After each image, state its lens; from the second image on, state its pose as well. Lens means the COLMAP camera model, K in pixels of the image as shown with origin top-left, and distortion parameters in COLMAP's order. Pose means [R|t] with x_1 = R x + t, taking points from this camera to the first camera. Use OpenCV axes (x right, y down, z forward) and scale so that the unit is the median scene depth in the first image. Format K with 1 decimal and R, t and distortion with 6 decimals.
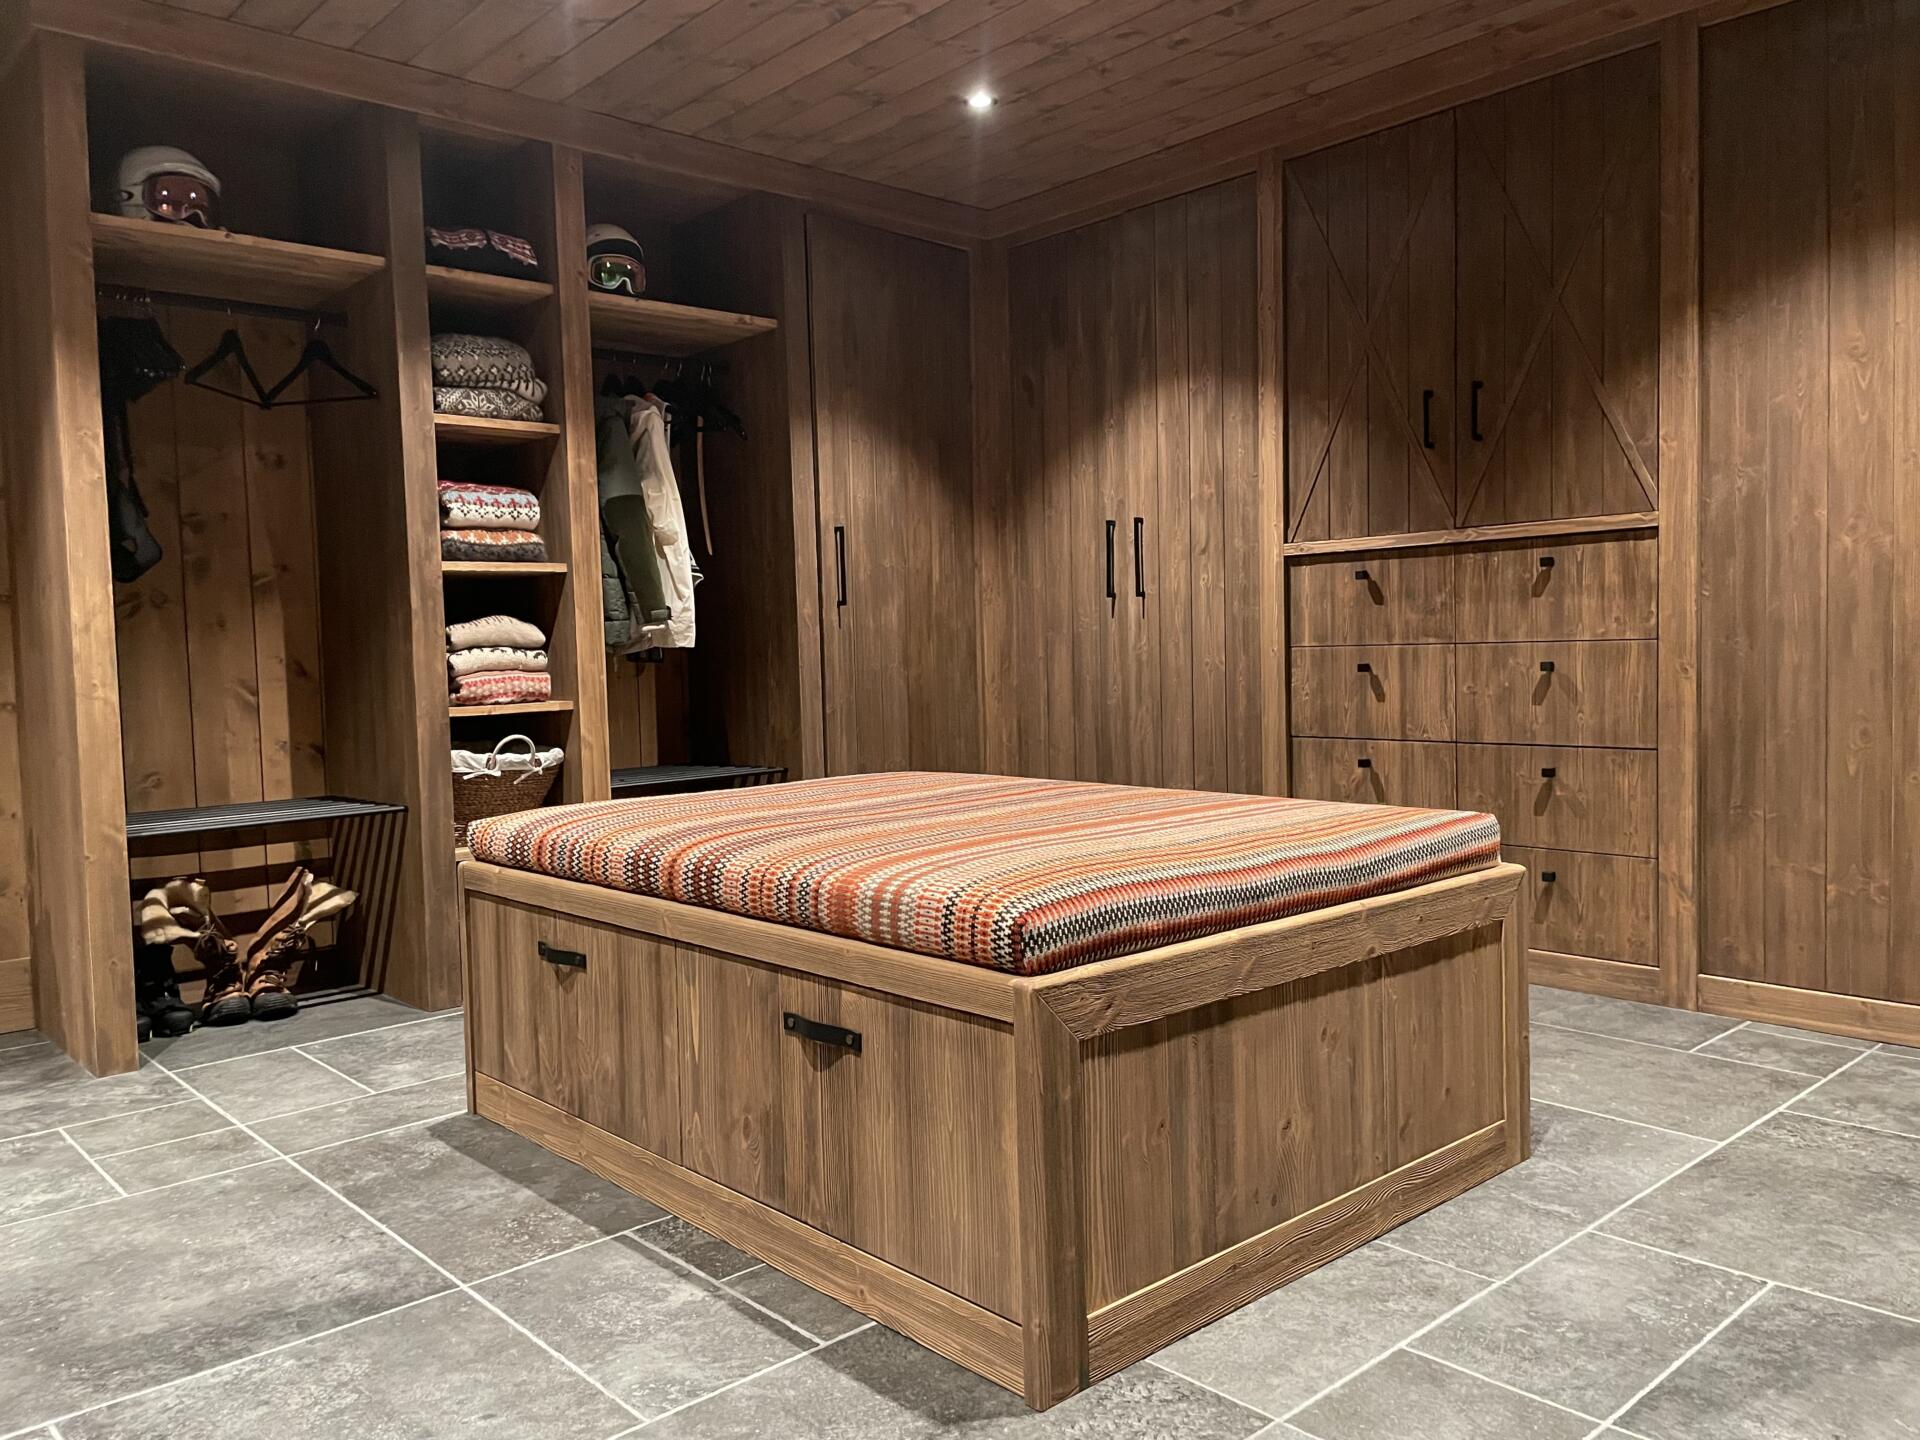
lens RADIAL K [[1451.6, 0, 947.0], [0, 1451.6, 708.2], [0, 0, 1]] dist [0.085707, -0.108574]
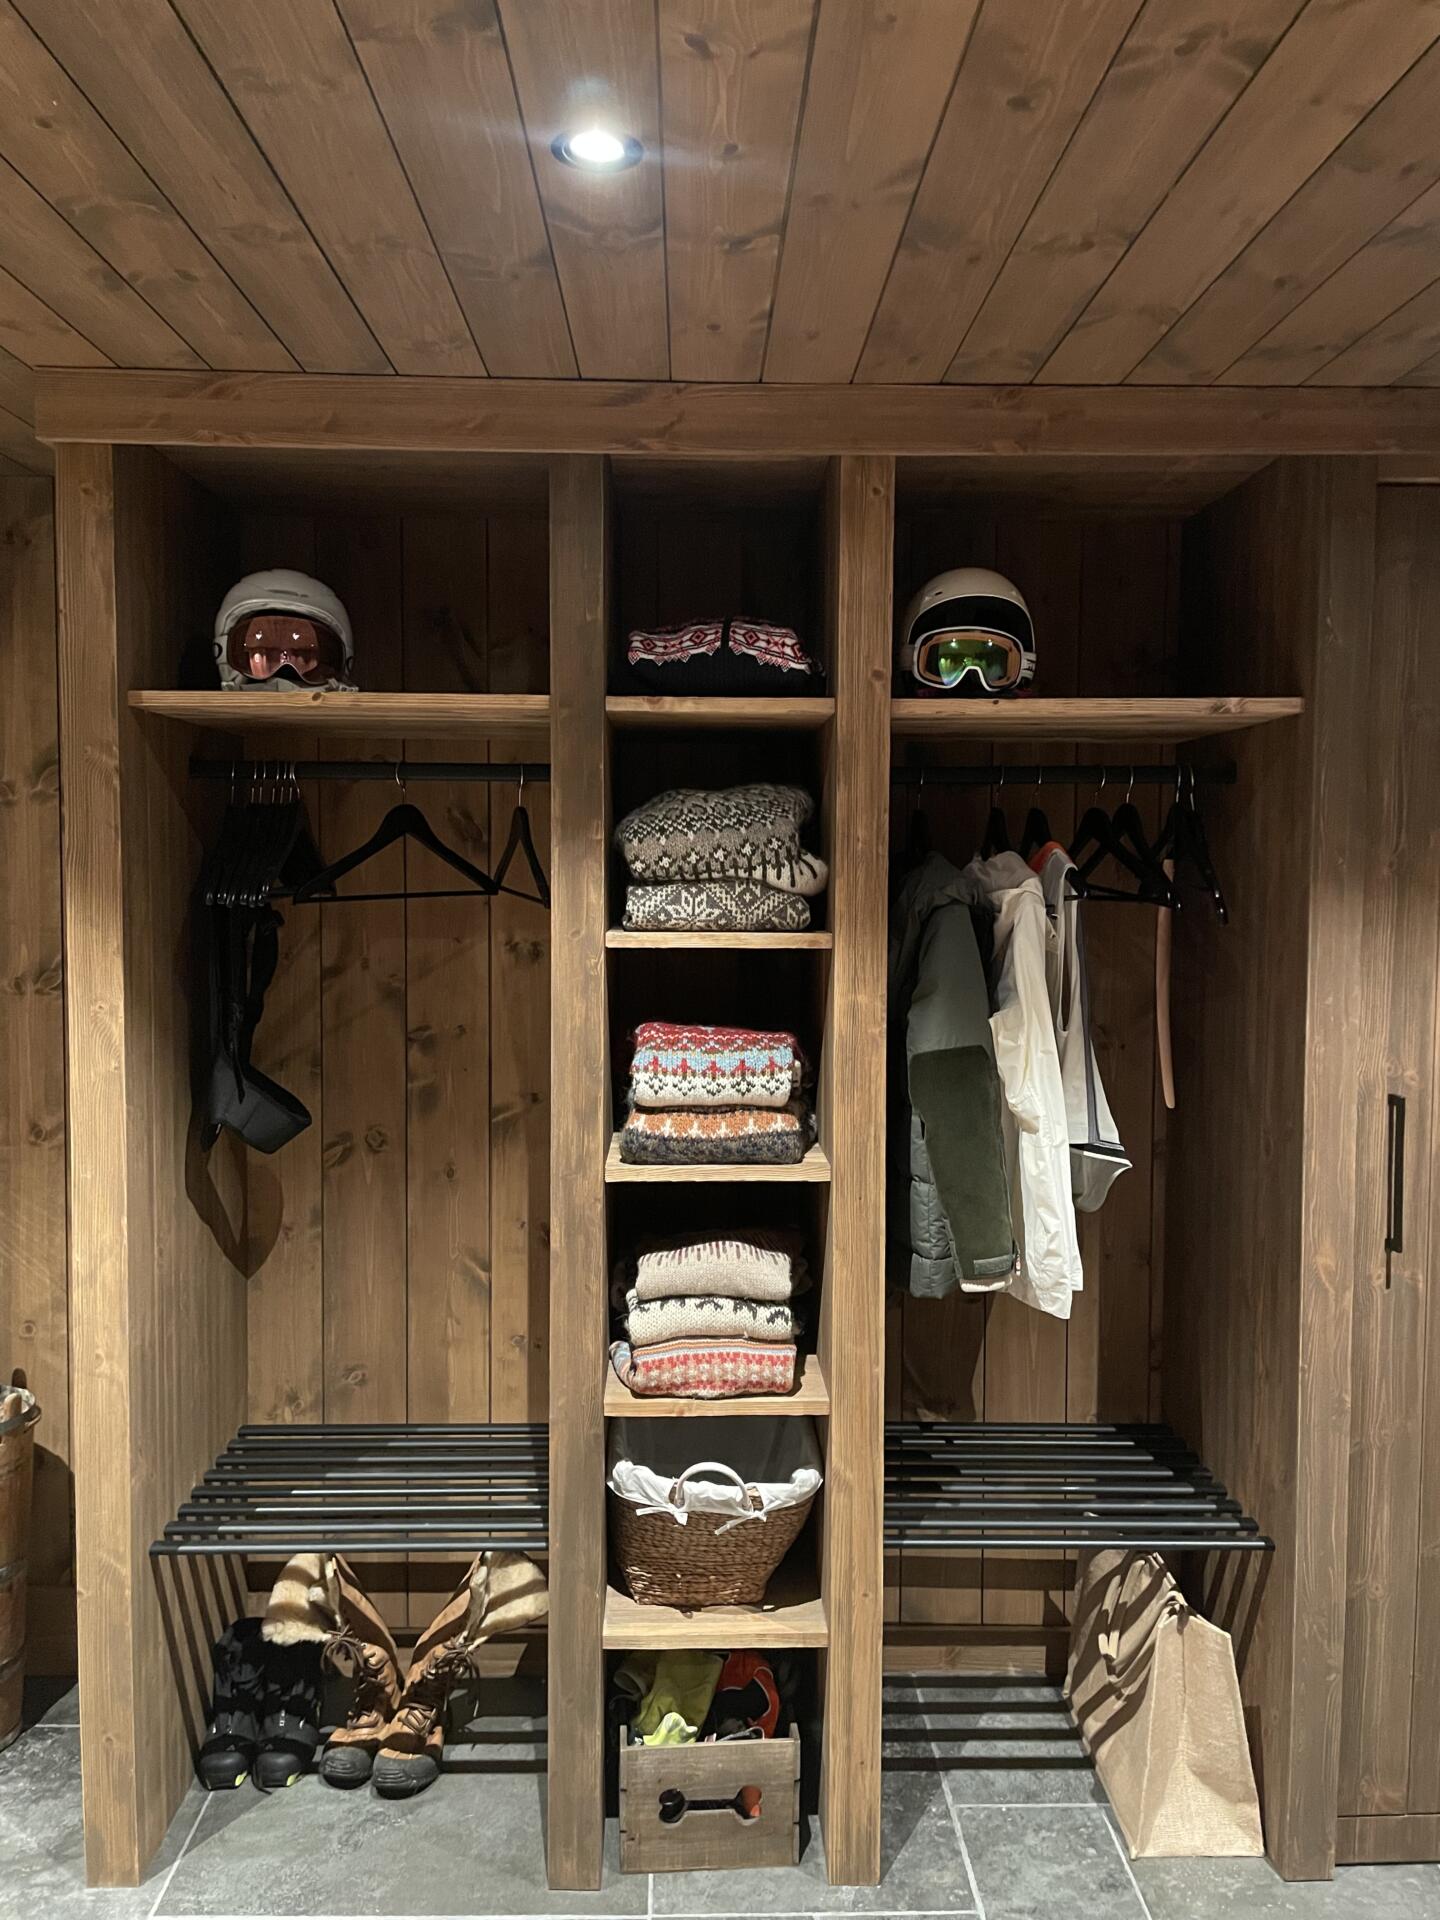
lens RADIAL K [[1451.6, 0, 711.1], [0, 1451.6, 937.7], [0, 0, 1]] dist [0.085707, -0.108574]
pose [[0.755813, 0.068660, -0.651178, 0.083381], [-0.056388, 0.997618, 0.039739, -0.226871], [0.652355, 0.006683, 0.757884, 0.562458]]
